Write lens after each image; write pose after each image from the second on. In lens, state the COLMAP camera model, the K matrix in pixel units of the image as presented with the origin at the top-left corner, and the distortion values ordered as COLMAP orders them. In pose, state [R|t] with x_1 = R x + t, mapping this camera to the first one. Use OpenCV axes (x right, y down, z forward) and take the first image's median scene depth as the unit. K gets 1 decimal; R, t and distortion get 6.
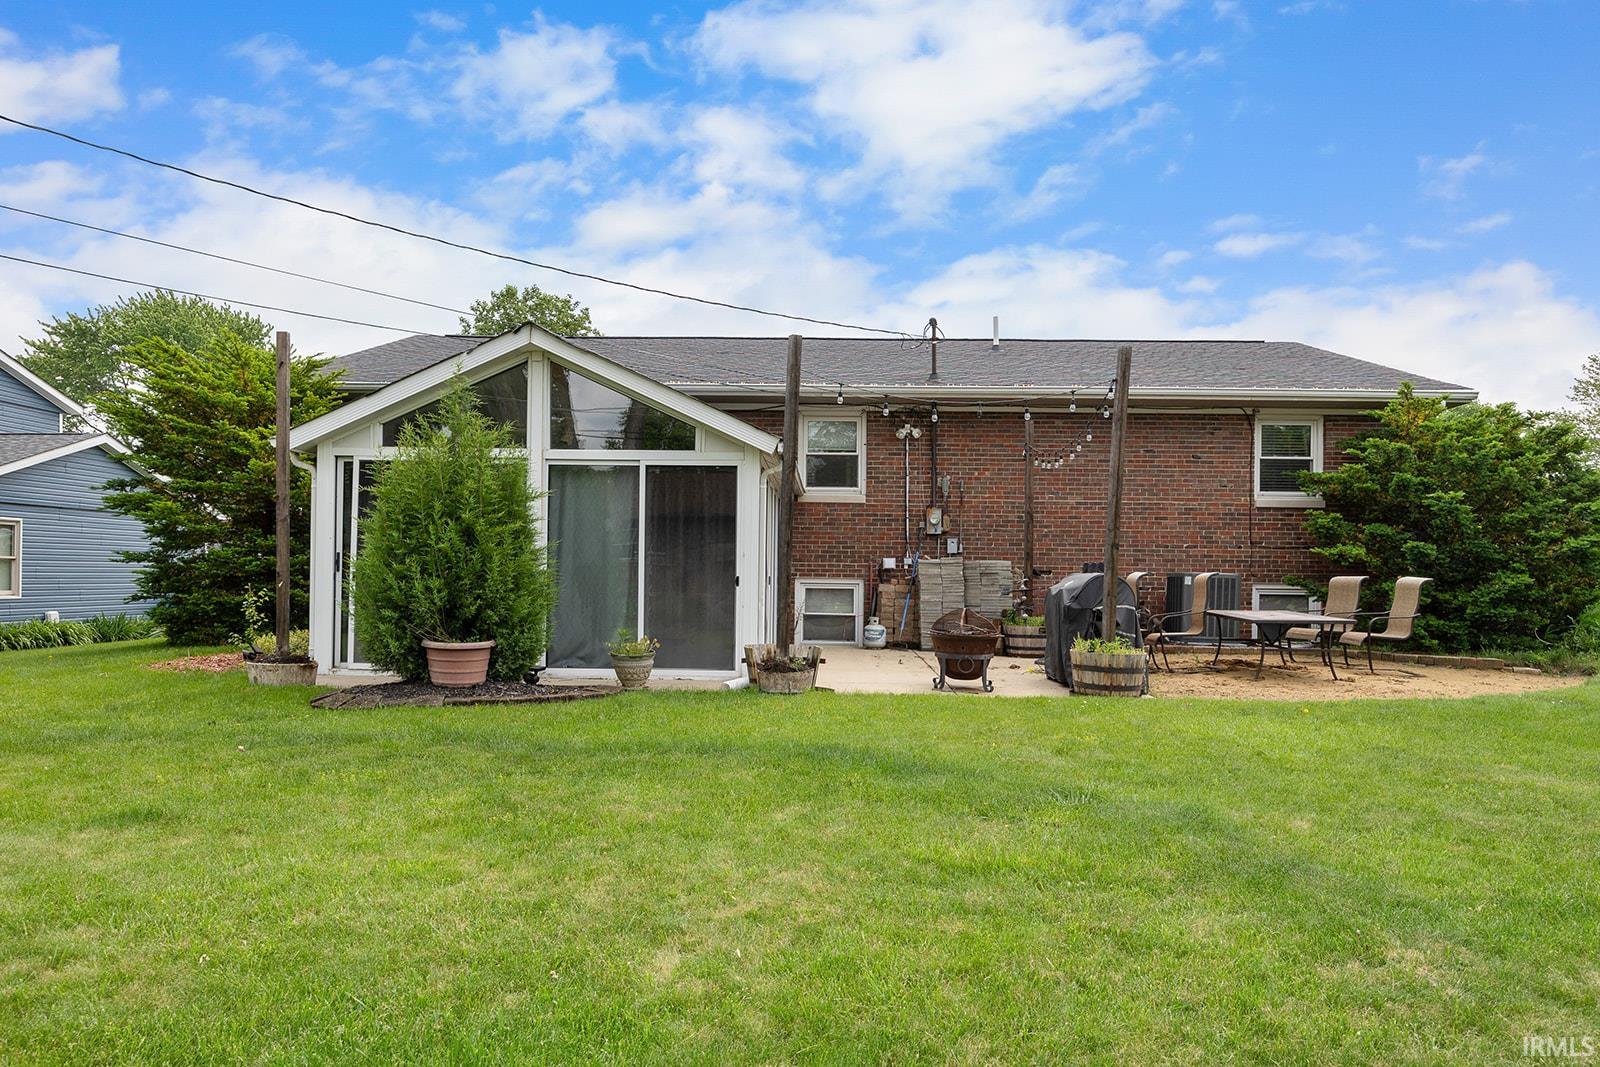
lens RADIAL K [[1050.7, 0, 800.0], [0, 1050.7, 533.5], [0, 0, 1]] dist [0.003051, 0.000875]
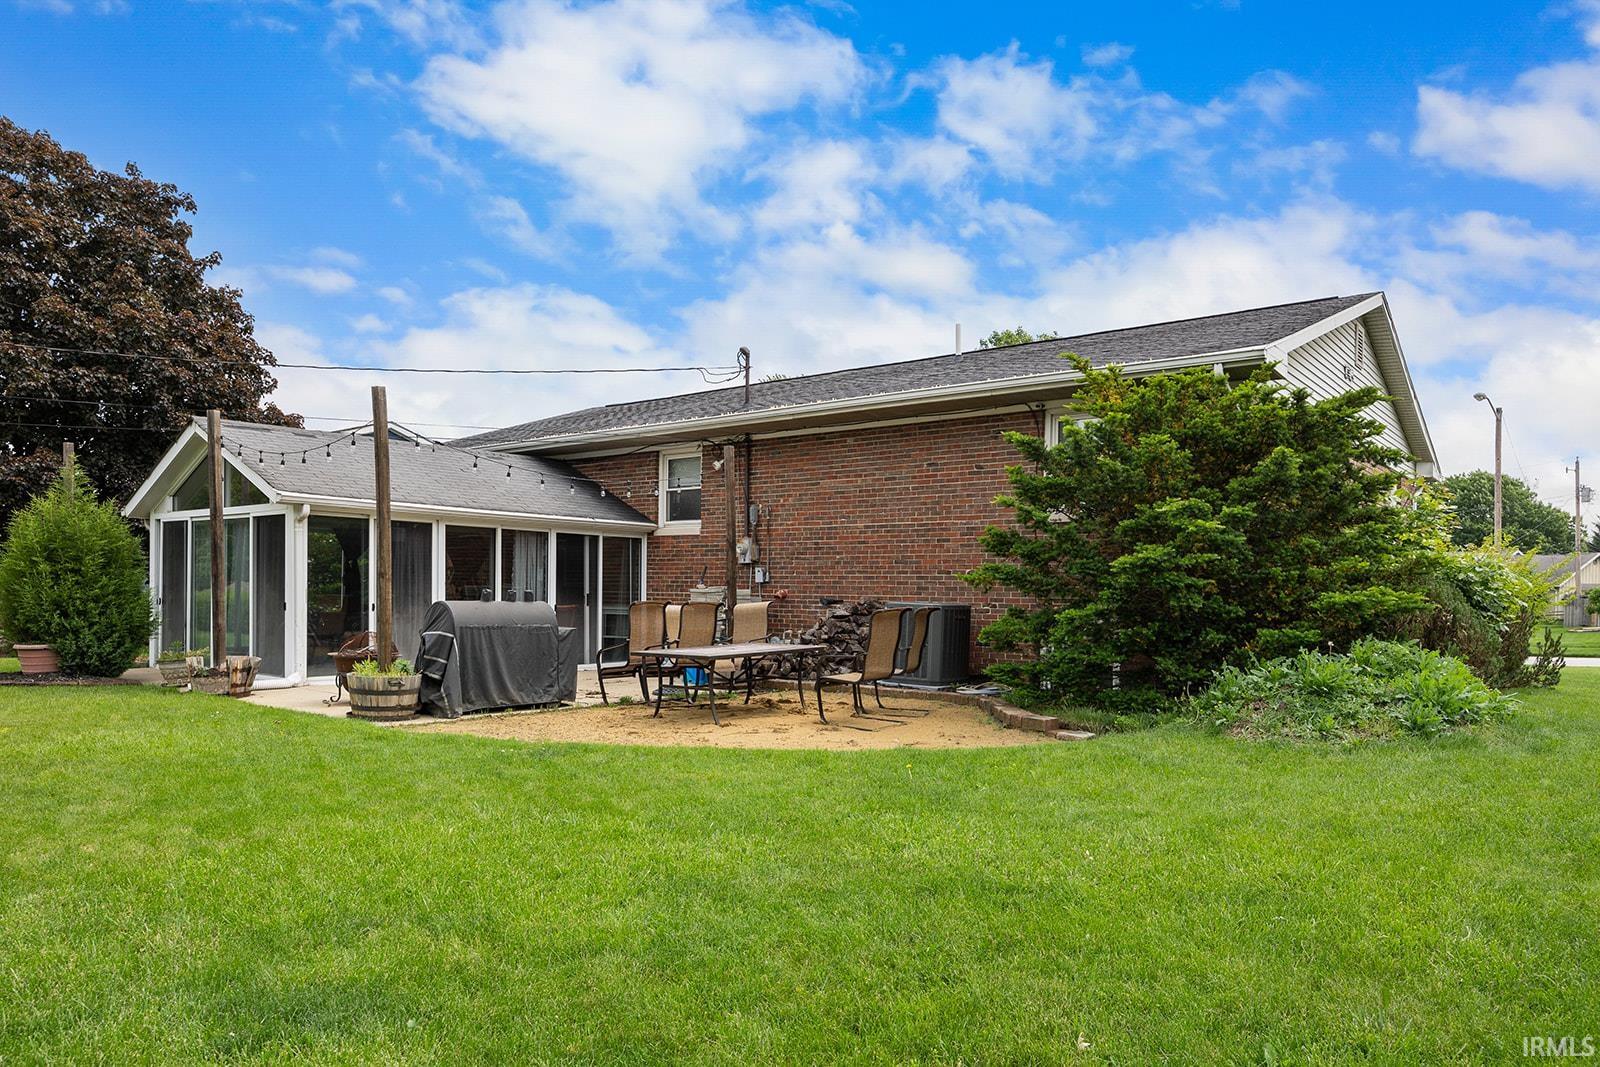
lens RADIAL K [[1050.7, 0, 800.0], [0, 1050.7, 533.5], [0, 0, 1]] dist [0.003051, 0.000875]
pose [[0.785542, -0.036663, -0.617721, 0.788216], [0.014093, 0.999044, -0.041373, 0.014264], [0.618648, 0.023794, 0.785308, 0.244868]]
